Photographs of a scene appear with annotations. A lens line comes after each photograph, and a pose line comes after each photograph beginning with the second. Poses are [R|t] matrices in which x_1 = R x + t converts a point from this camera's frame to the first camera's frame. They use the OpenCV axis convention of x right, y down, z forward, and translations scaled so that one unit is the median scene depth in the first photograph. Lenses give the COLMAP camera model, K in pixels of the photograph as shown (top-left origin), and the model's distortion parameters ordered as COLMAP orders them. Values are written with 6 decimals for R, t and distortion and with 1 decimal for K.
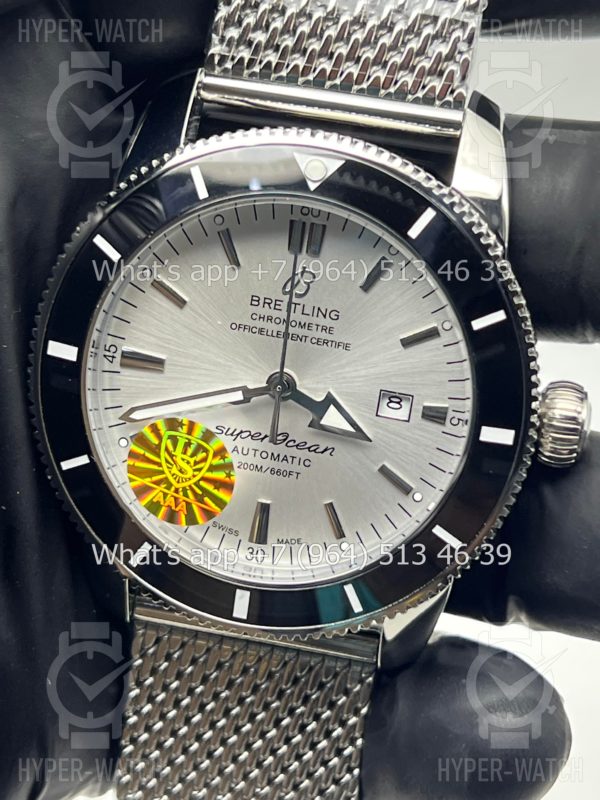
lens RADIAL K [[1916.3, 0, 294.3], [0, 1916.3, 405.6], [0, 0, 1]] dist [0.268112, 0.000000]
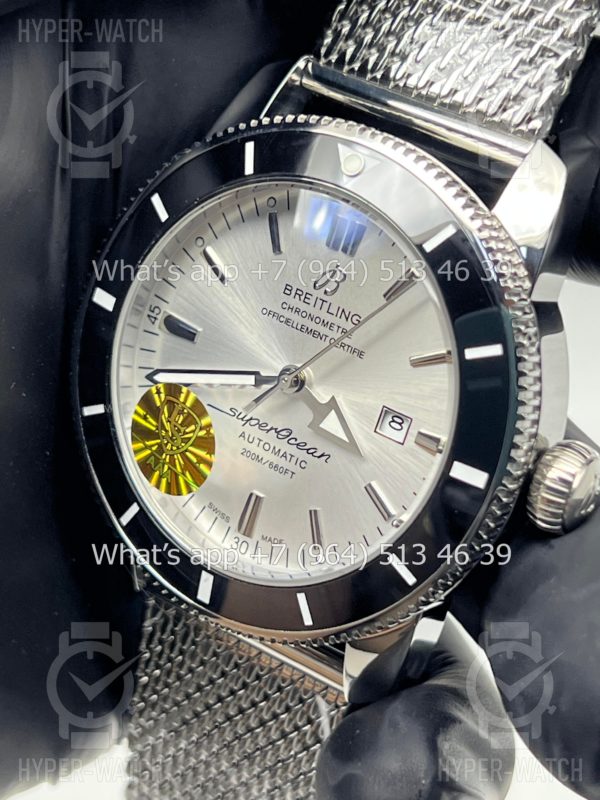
lens RADIAL K [[1916.3, 0, 301.9], [0, 1916.3, 402.6], [0, 0, 1]] dist [0.268112, 0.000000]
pose [[0.915327, 0.223825, -0.334781, 0.328725], [-0.246551, 0.968770, -0.026405, 0.025681], [0.318416, 0.106710, 0.941926, 0.080384]]
